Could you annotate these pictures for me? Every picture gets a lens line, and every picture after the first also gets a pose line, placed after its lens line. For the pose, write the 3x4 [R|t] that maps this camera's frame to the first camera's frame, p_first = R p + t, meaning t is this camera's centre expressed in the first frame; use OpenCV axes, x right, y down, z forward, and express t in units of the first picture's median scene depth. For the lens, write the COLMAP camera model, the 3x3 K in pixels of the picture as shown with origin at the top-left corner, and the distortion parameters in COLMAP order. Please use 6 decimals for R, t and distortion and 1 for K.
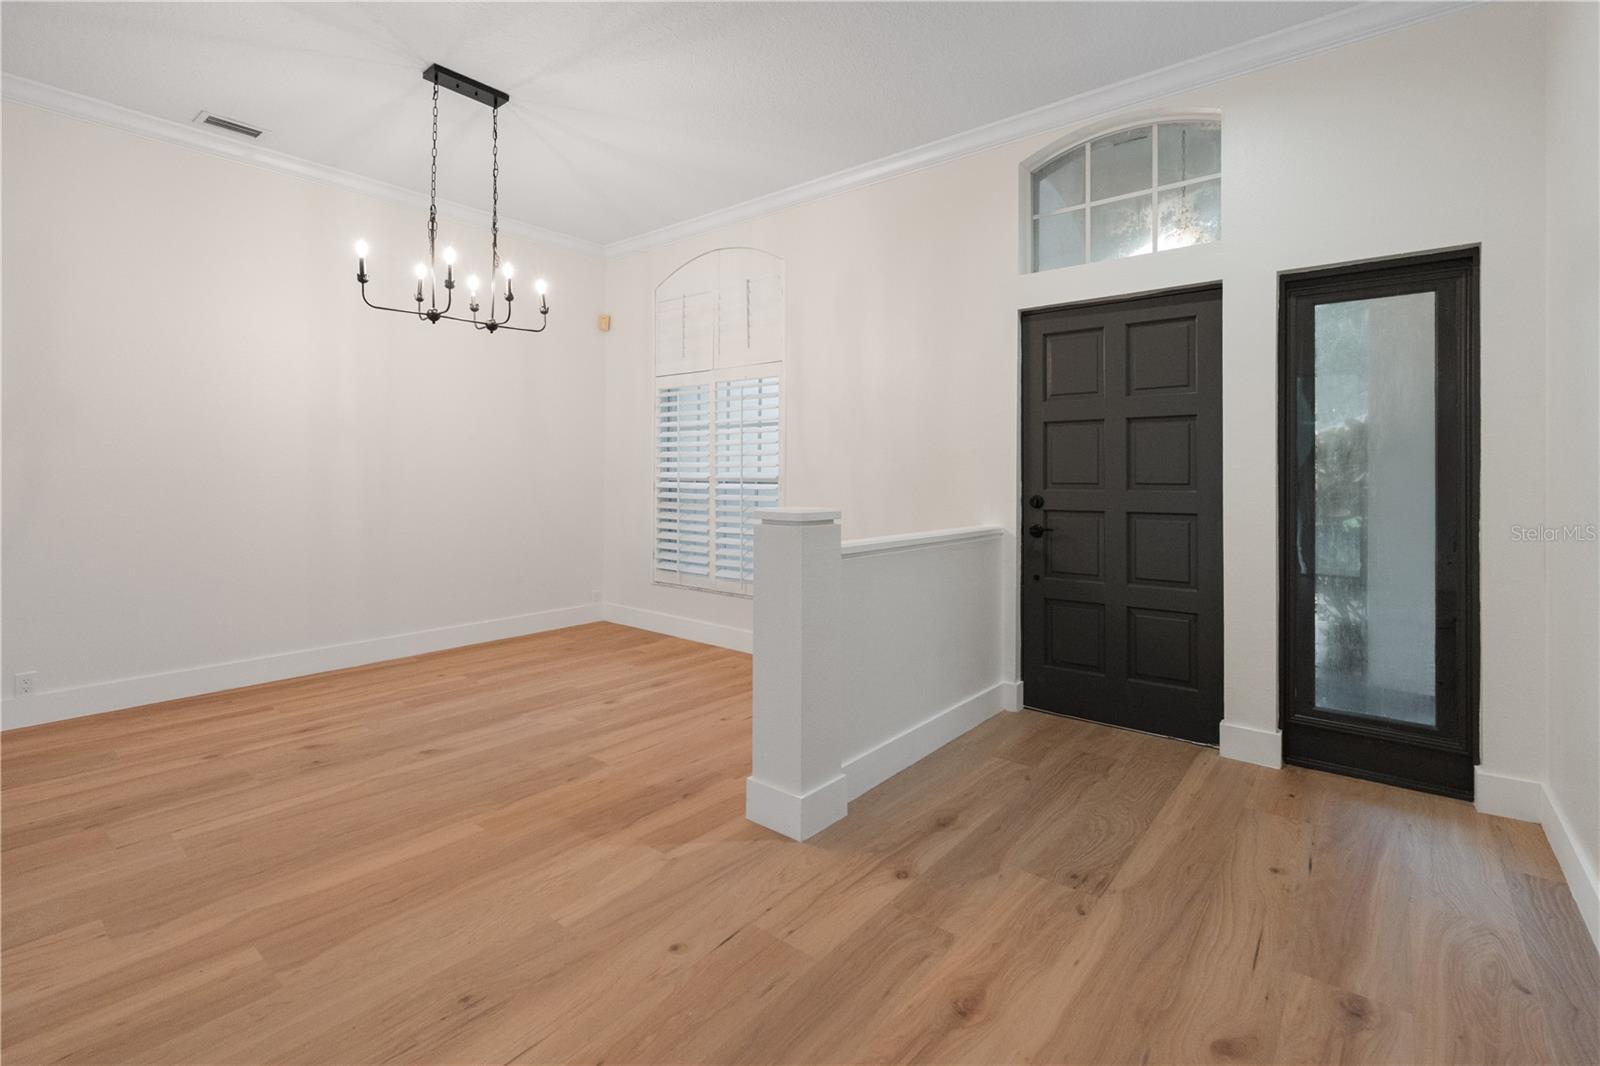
lens RADIAL K [[722.1, 0, 790.6], [0, 722.1, 468.9], [0, 0, 1]] dist [-0.002424, 0.000333]
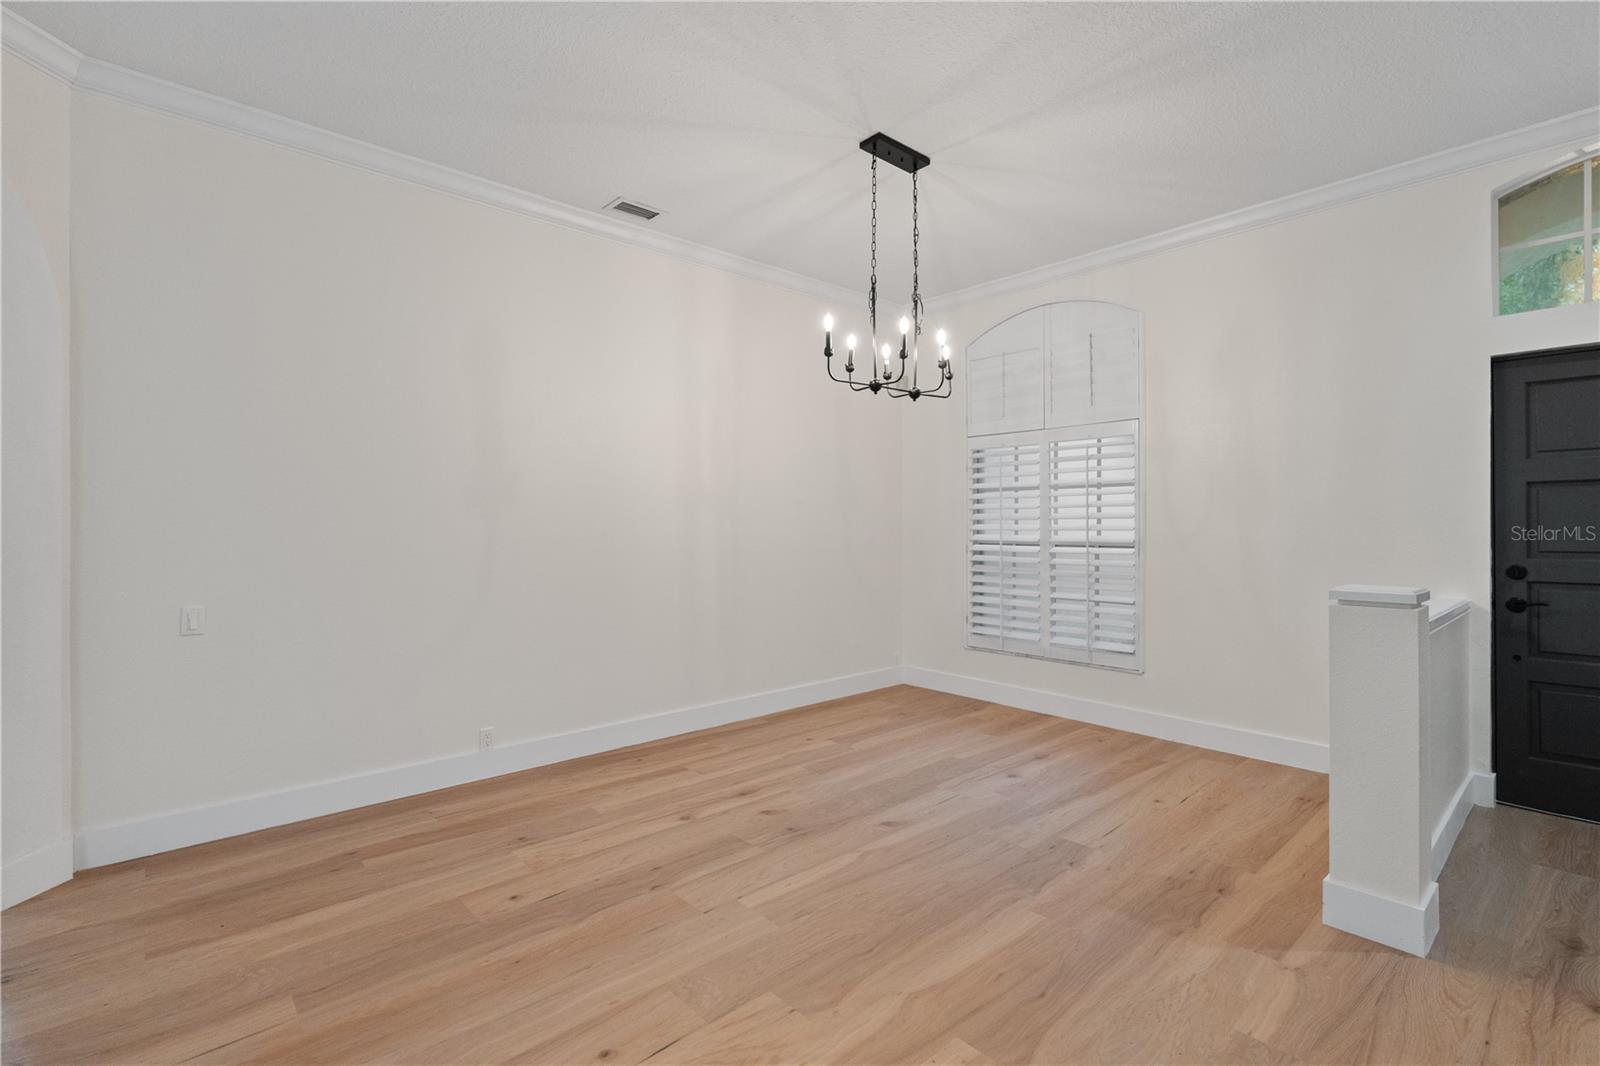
lens RADIAL K [[720.8, 0, 804.8], [0, 720.8, 526.7], [0, 0, 1]] dist [-0.002668, 0.000103]
pose [[0.989168, -0.006330, -0.146654, -0.445791], [0.007609, 0.999938, 0.008163, -0.027130], [0.146593, -0.009190, 0.989154, -0.000981]]
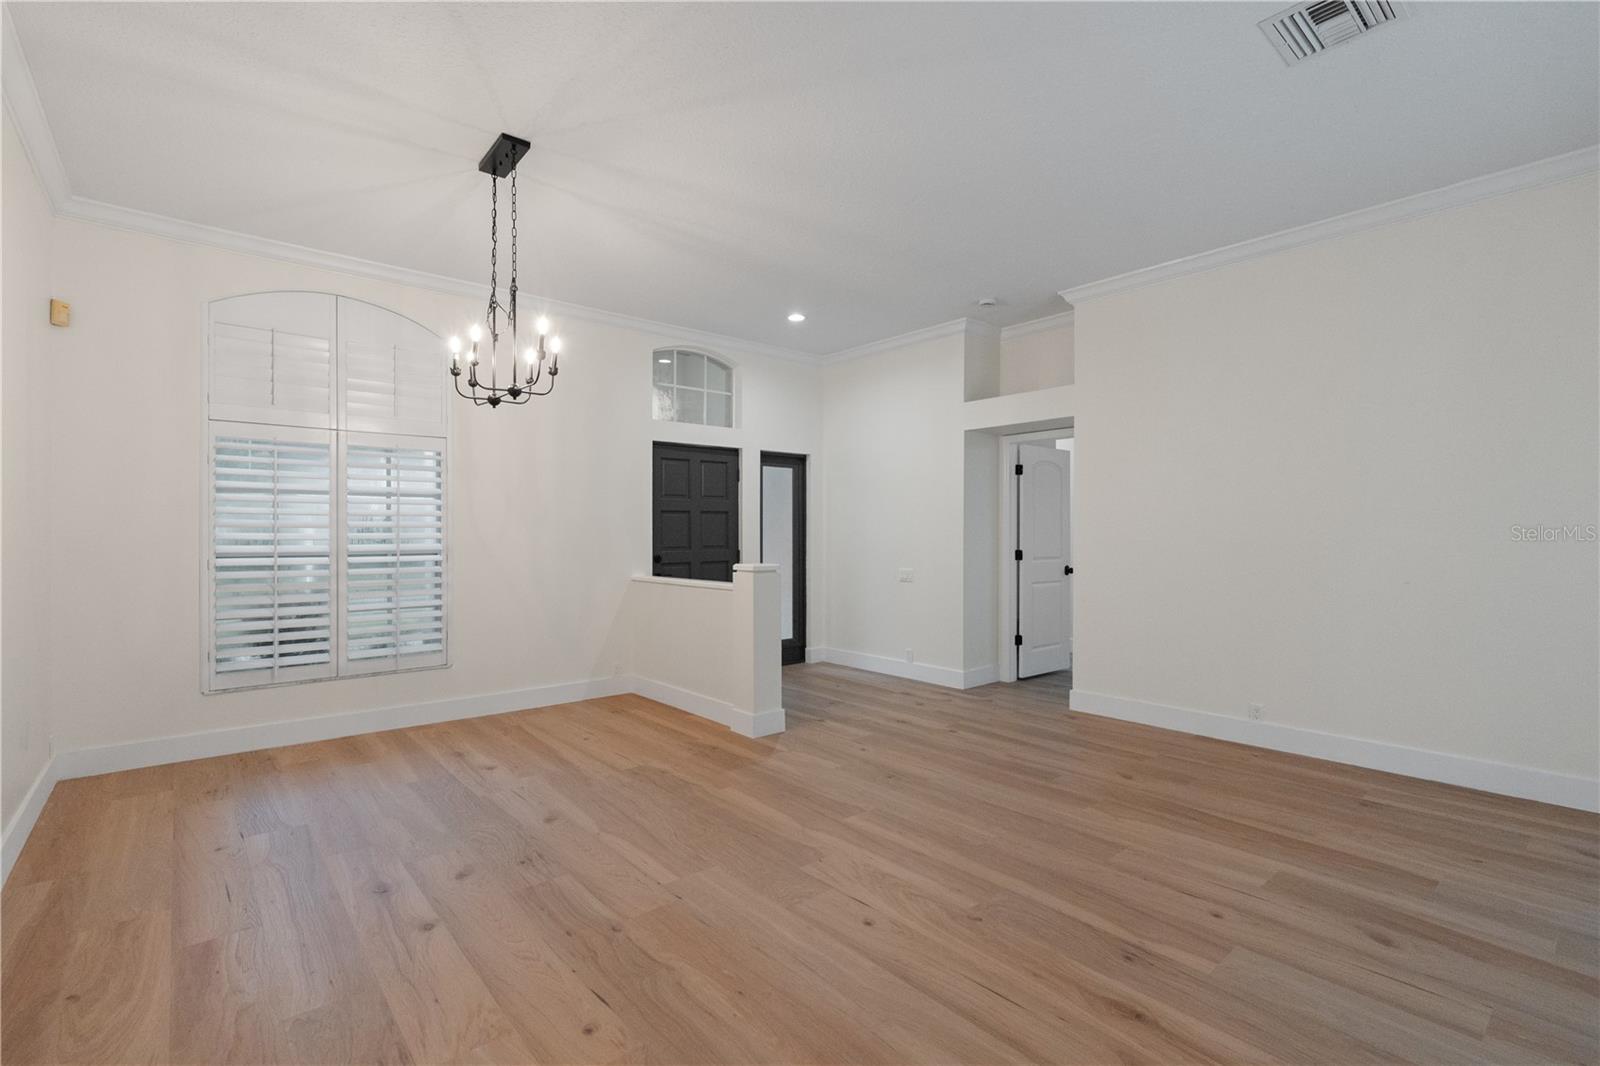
lens RADIAL K [[726.9, 0, 795.4], [0, 726.9, 534.5], [0, 0, 1]] dist [-0.001520, -0.000150]
pose [[0.180779, -0.006613, 0.983502, -1.396650], [-0.004125, 0.999964, 0.007482, -0.026732], [-0.983515, -0.005410, 0.180745, 0.443382]]
